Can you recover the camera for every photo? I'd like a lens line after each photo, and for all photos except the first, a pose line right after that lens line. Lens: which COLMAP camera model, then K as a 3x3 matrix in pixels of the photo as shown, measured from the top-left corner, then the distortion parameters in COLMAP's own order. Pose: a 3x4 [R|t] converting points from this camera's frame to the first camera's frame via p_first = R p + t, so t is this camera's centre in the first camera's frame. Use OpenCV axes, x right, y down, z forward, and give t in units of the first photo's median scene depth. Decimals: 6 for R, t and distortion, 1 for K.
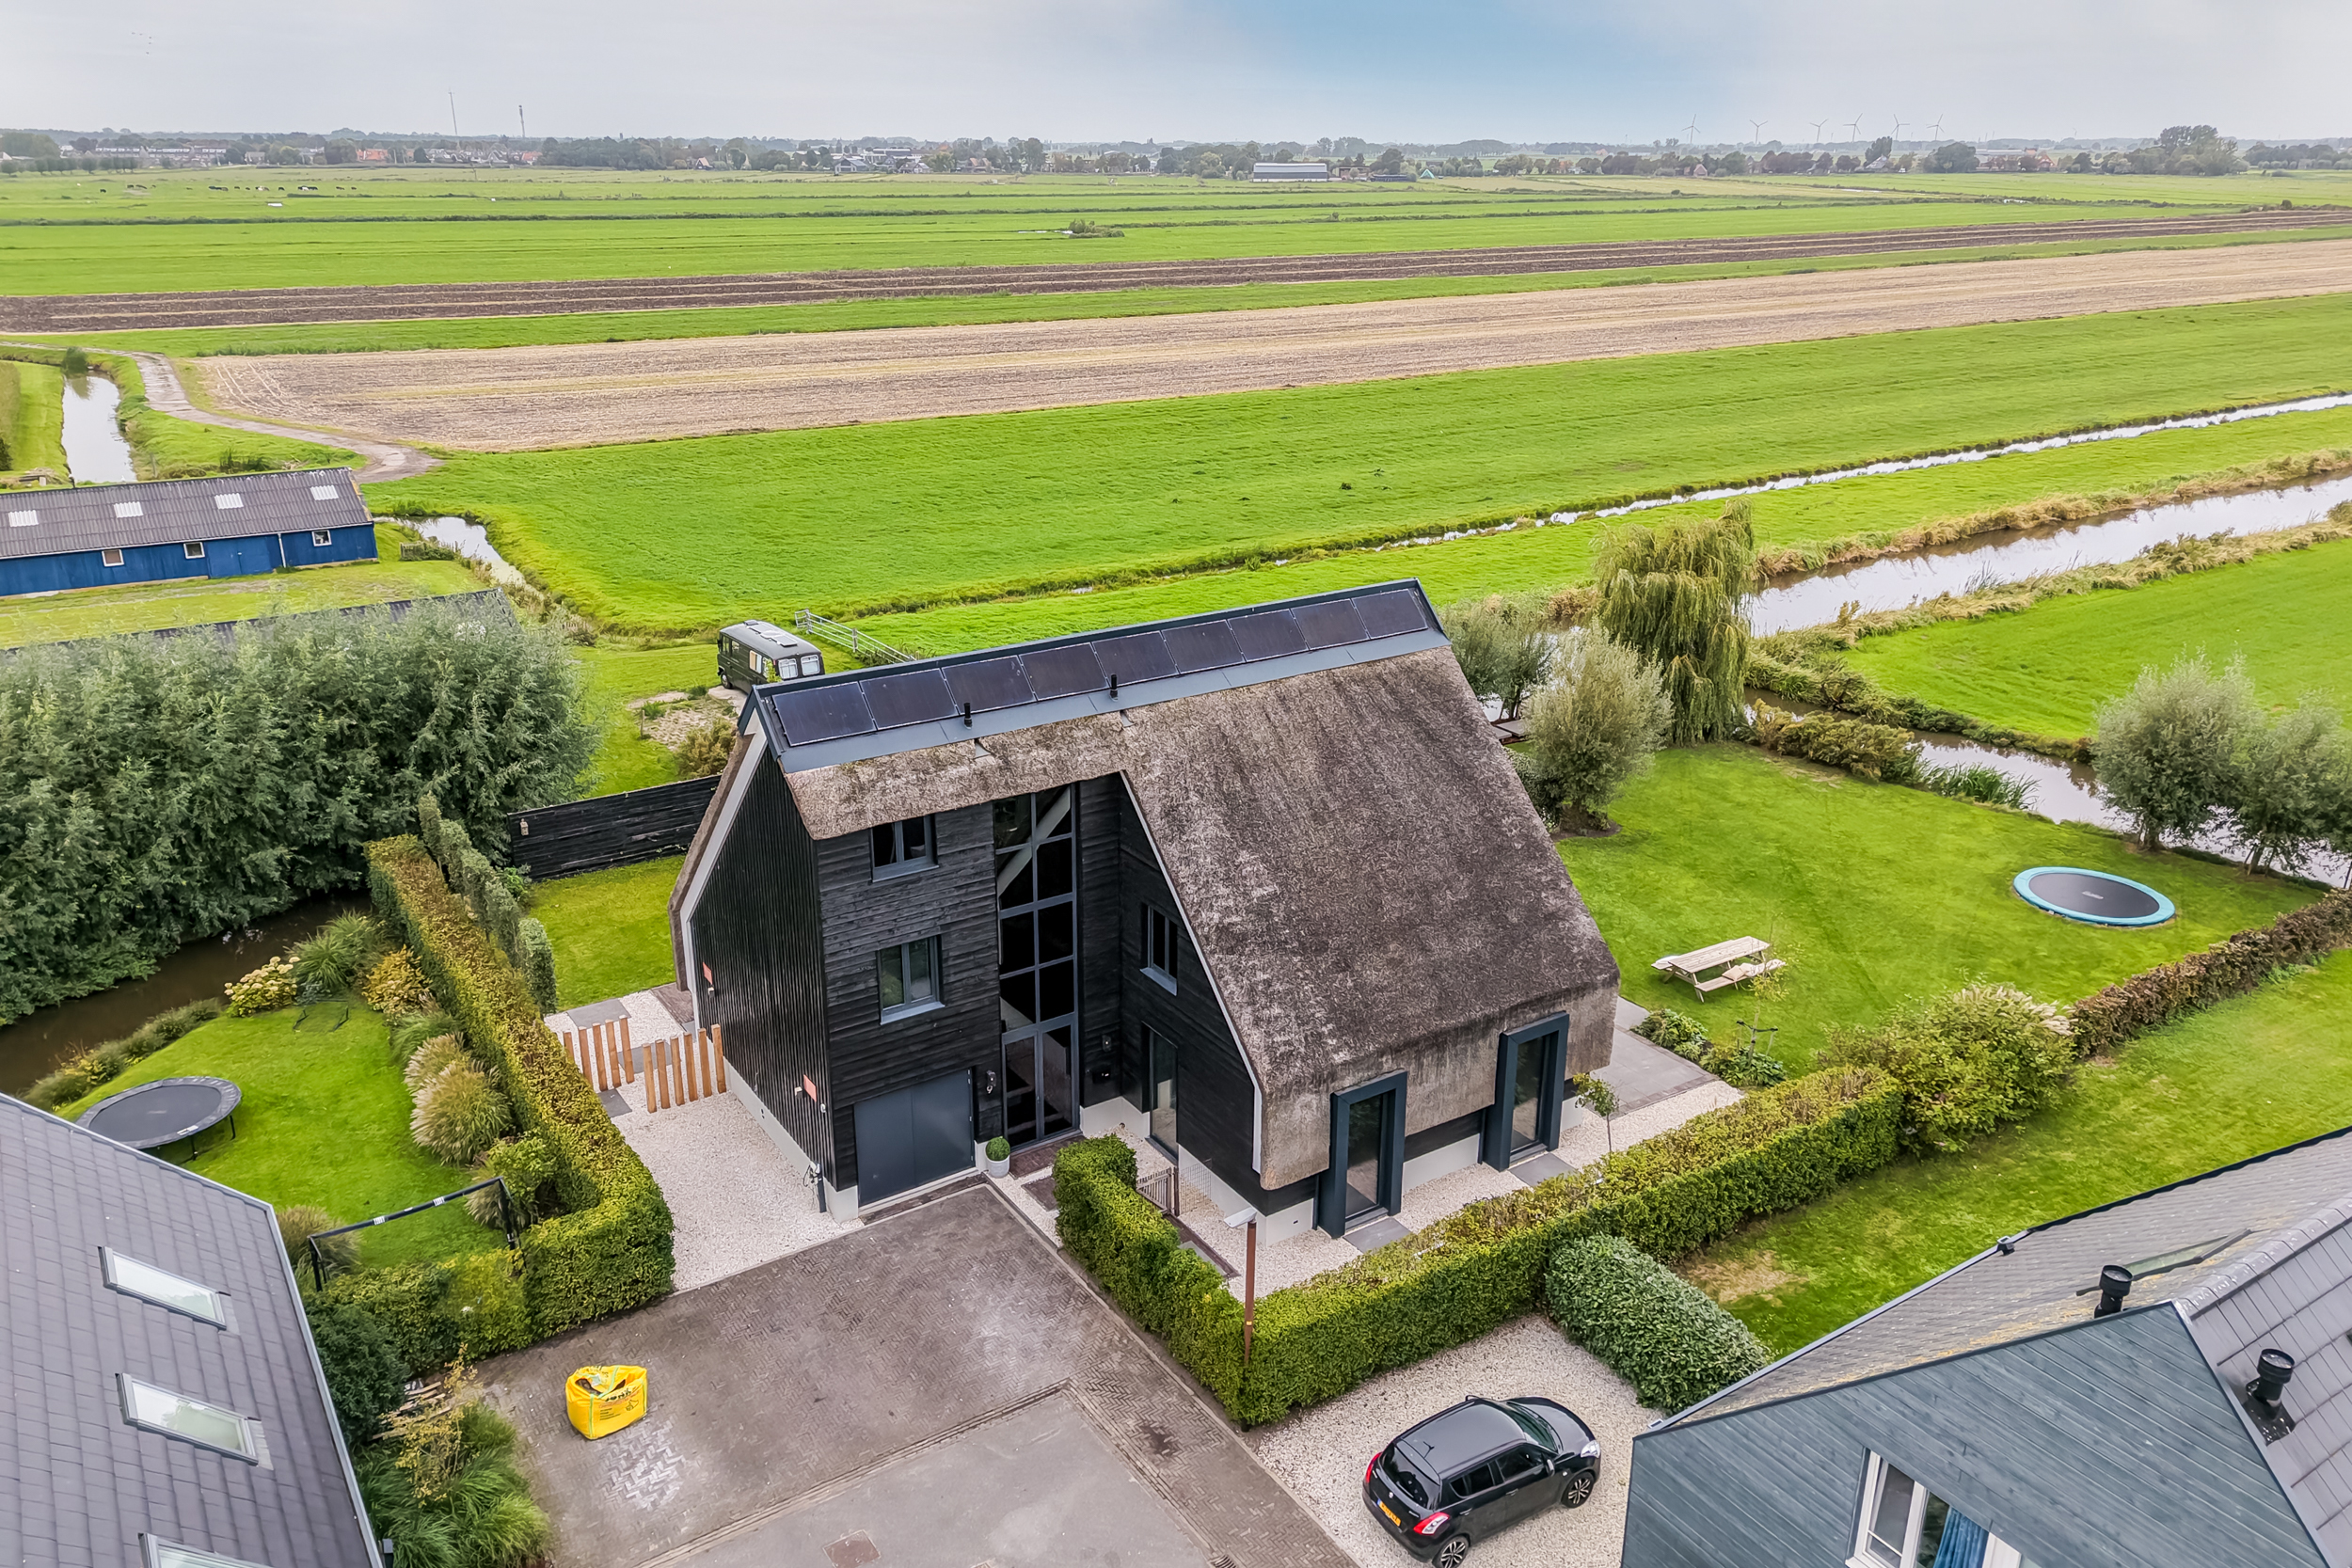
lens RADIAL K [[1742.6, 0, 1182.4], [0, 1742.6, 778.1], [0, 0, 1]] dist [0.074924, -0.074168]
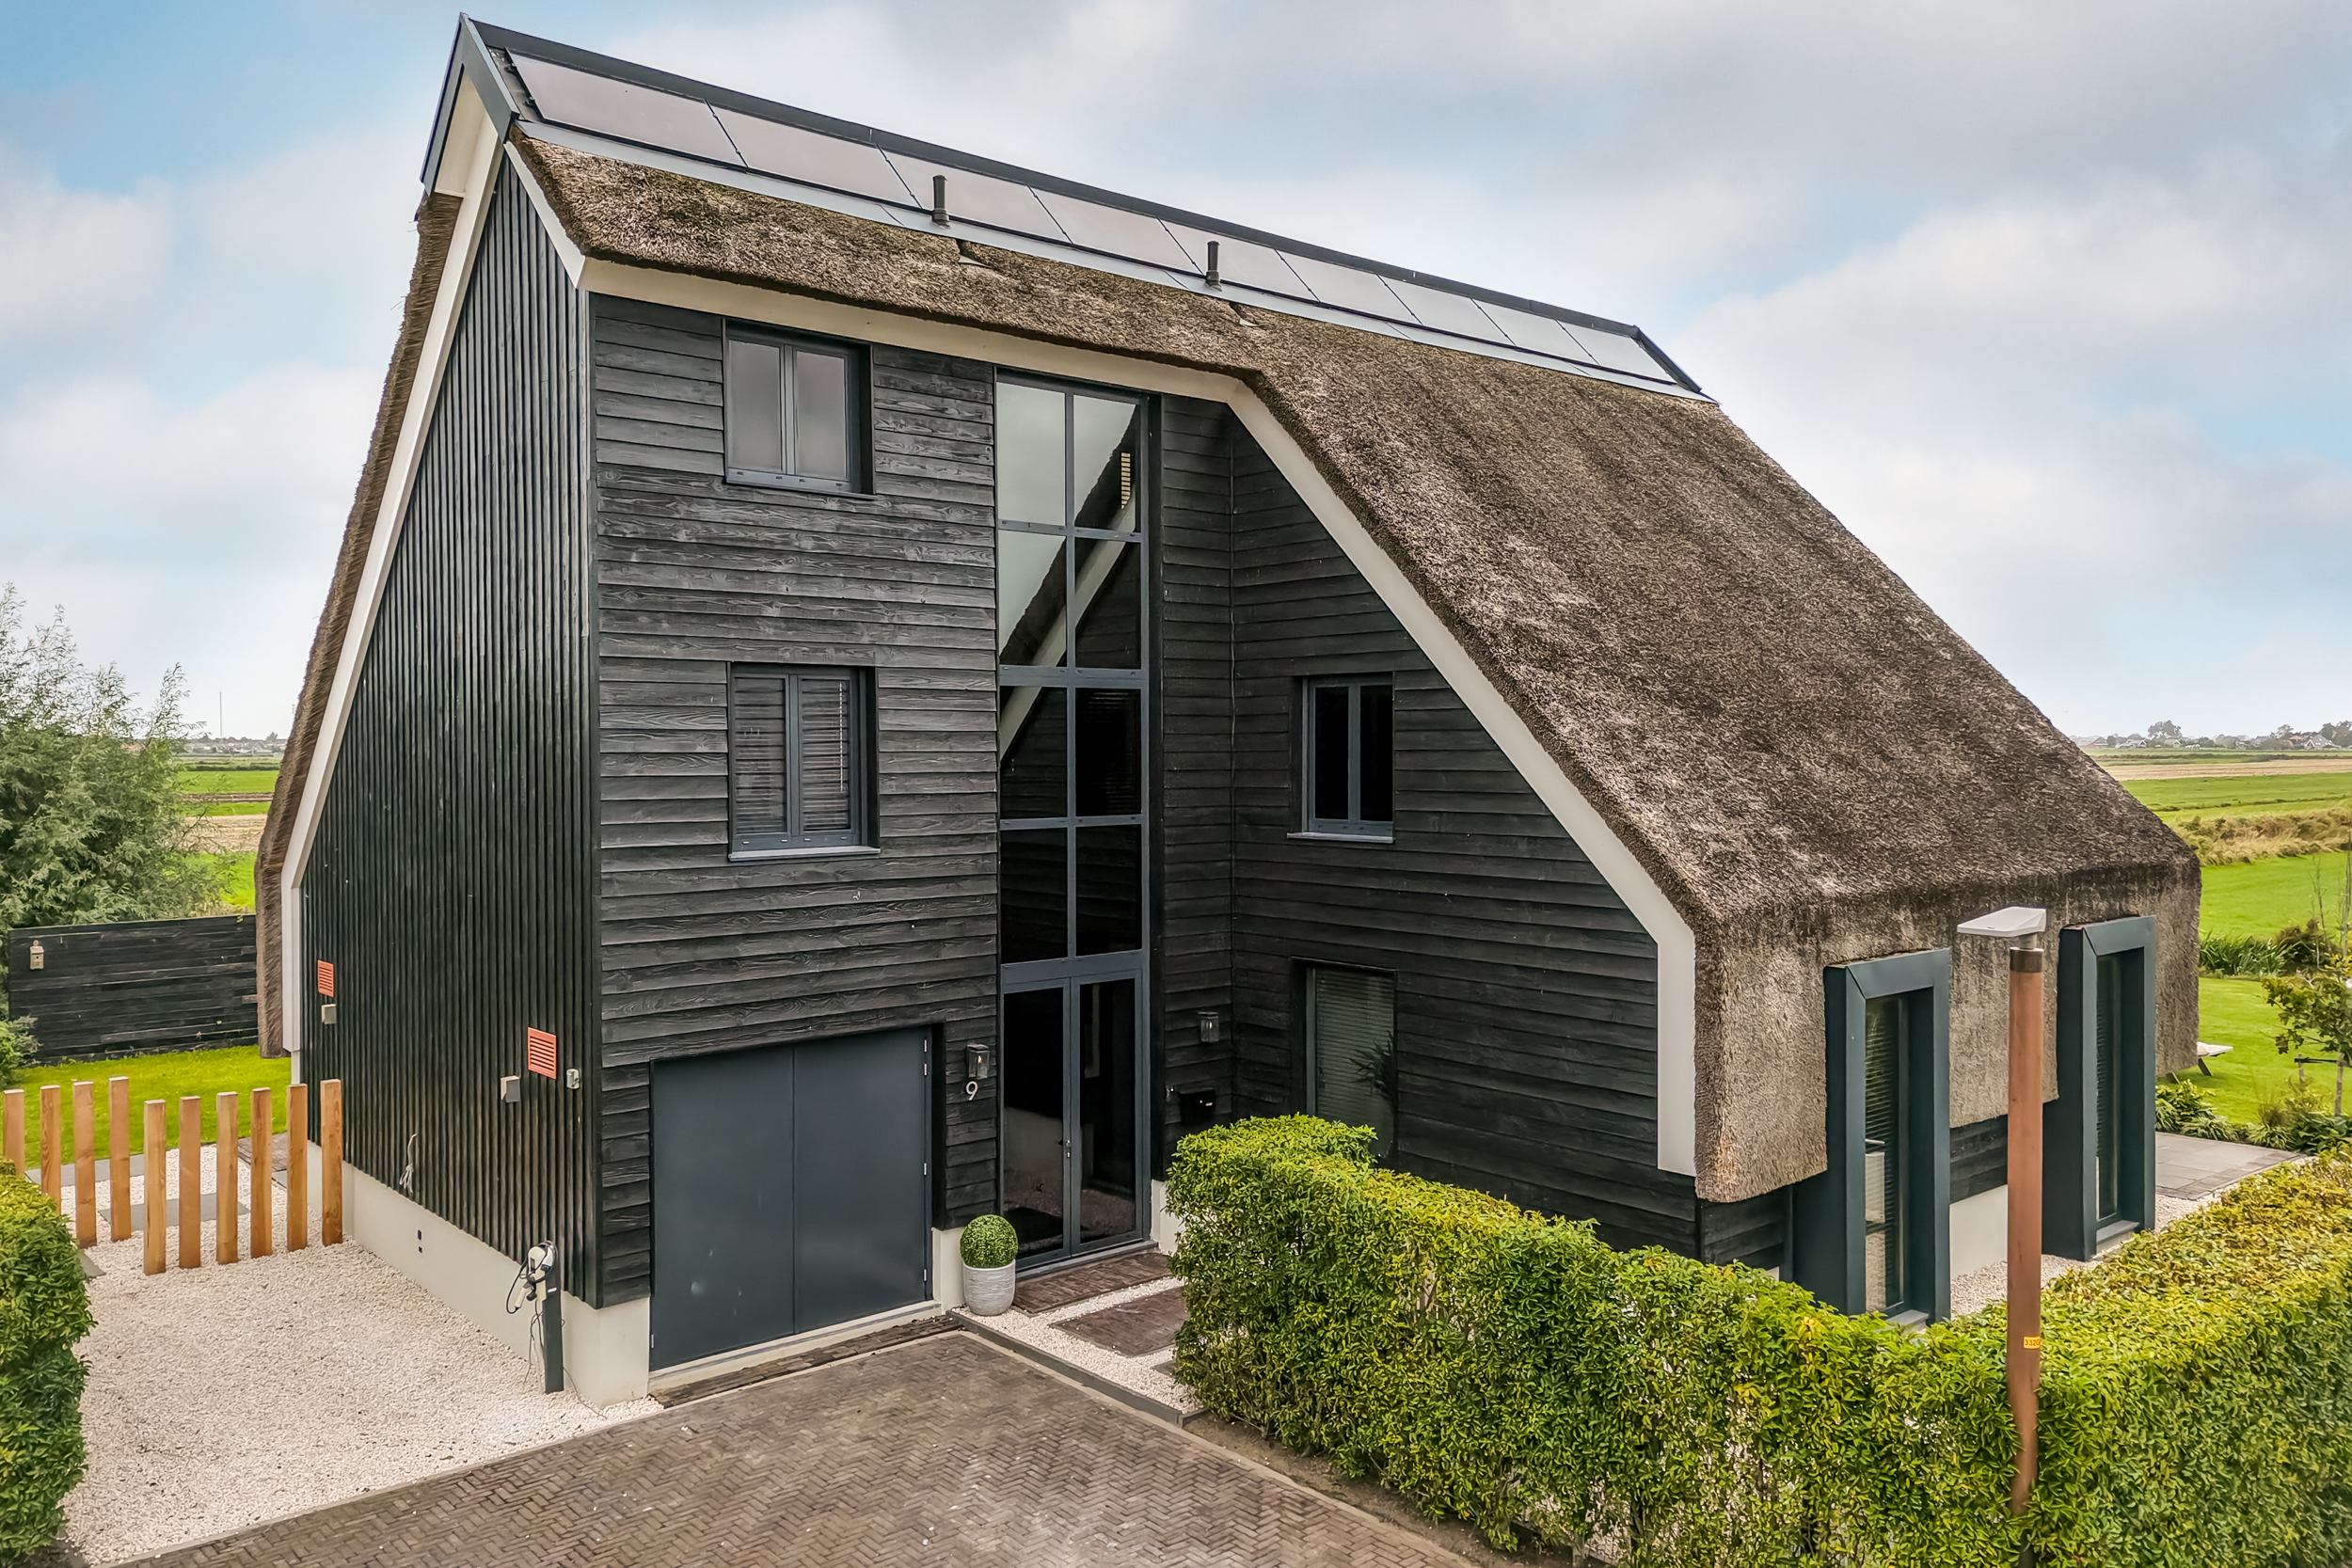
lens RADIAL K [[1742.6, 0, 1182.4], [0, 1742.6, 778.1], [0, 0, 1]] dist [0.074924, -0.074168]
pose [[0.991728, -0.009134, 0.128032, -0.116064], [0.050041, 0.946056, -0.320117, 0.252057], [-0.118201, 0.323875, 0.938687, 0.575366]]
